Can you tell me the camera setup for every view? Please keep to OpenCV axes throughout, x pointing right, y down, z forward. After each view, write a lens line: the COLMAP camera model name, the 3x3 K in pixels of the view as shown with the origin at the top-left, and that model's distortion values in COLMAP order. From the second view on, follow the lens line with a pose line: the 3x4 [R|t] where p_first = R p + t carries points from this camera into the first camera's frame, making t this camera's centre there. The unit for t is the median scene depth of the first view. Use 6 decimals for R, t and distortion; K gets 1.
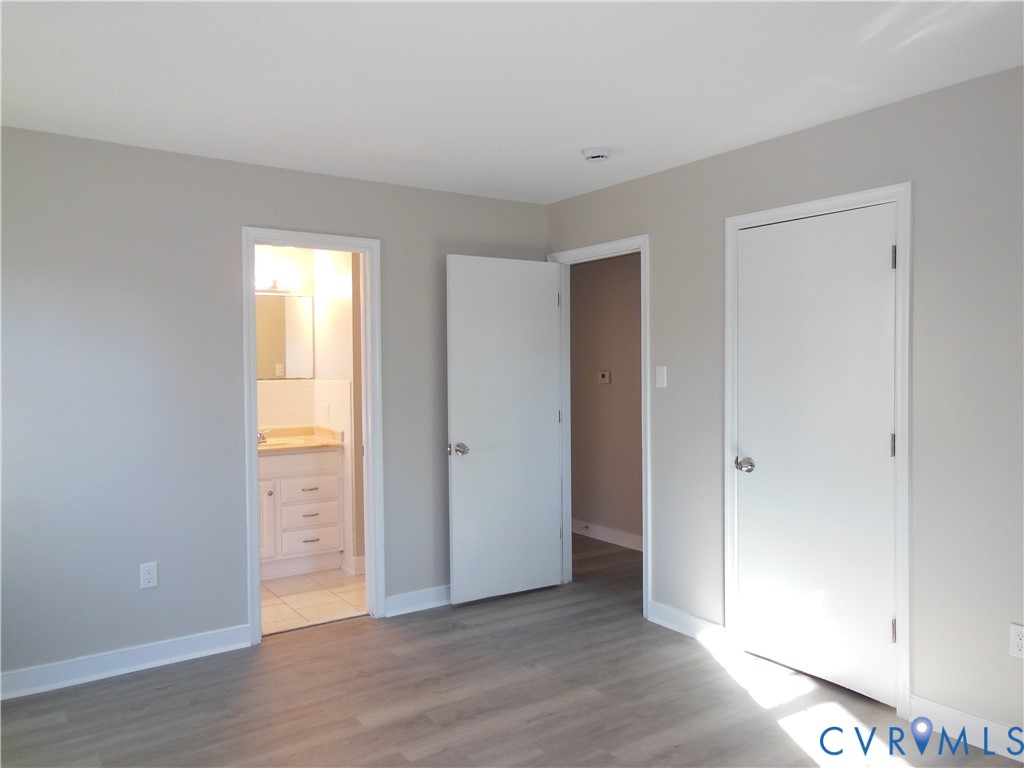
lens RADIAL K [[765.7, 0, 523.3], [0, 765.7, 380.3], [0, 0, 1]] dist [-0.002356, 0.067774]
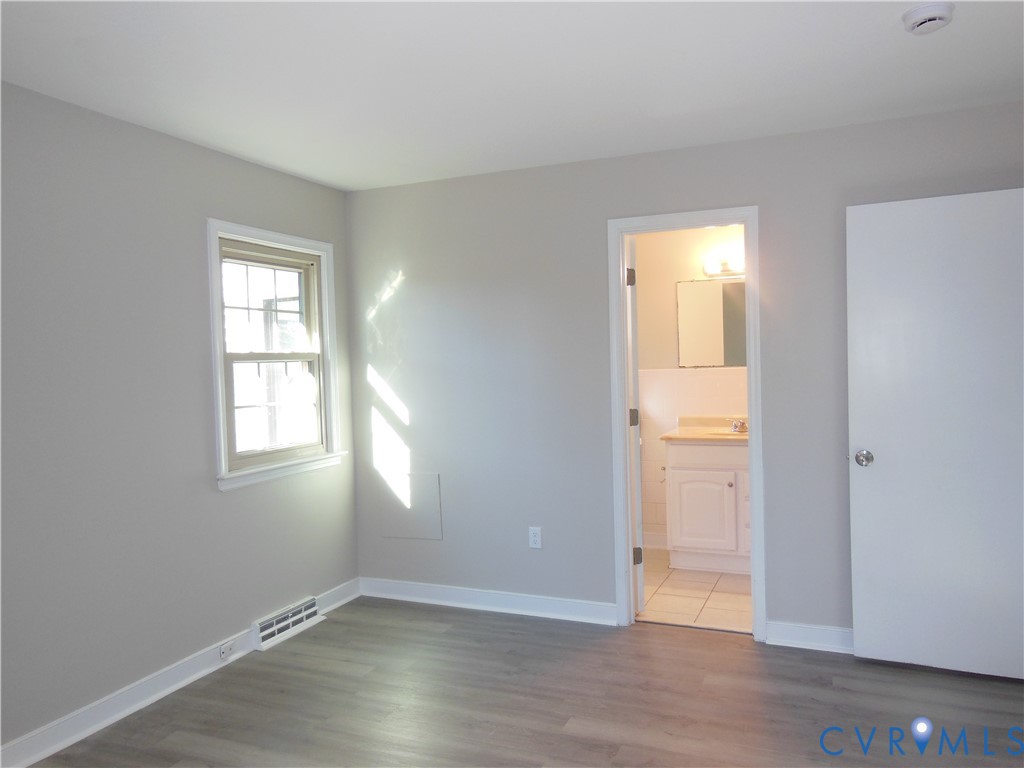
lens RADIAL K [[765.7, 0, 516.7], [0, 765.7, 391.2], [0, 0, 1]] dist [-0.002356, 0.067774]
pose [[0.532428, 0.027616, -0.846025, 0.406148], [0.006982, 0.999290, 0.037013, -0.009279], [0.846447, -0.025613, 0.531857, 0.316563]]
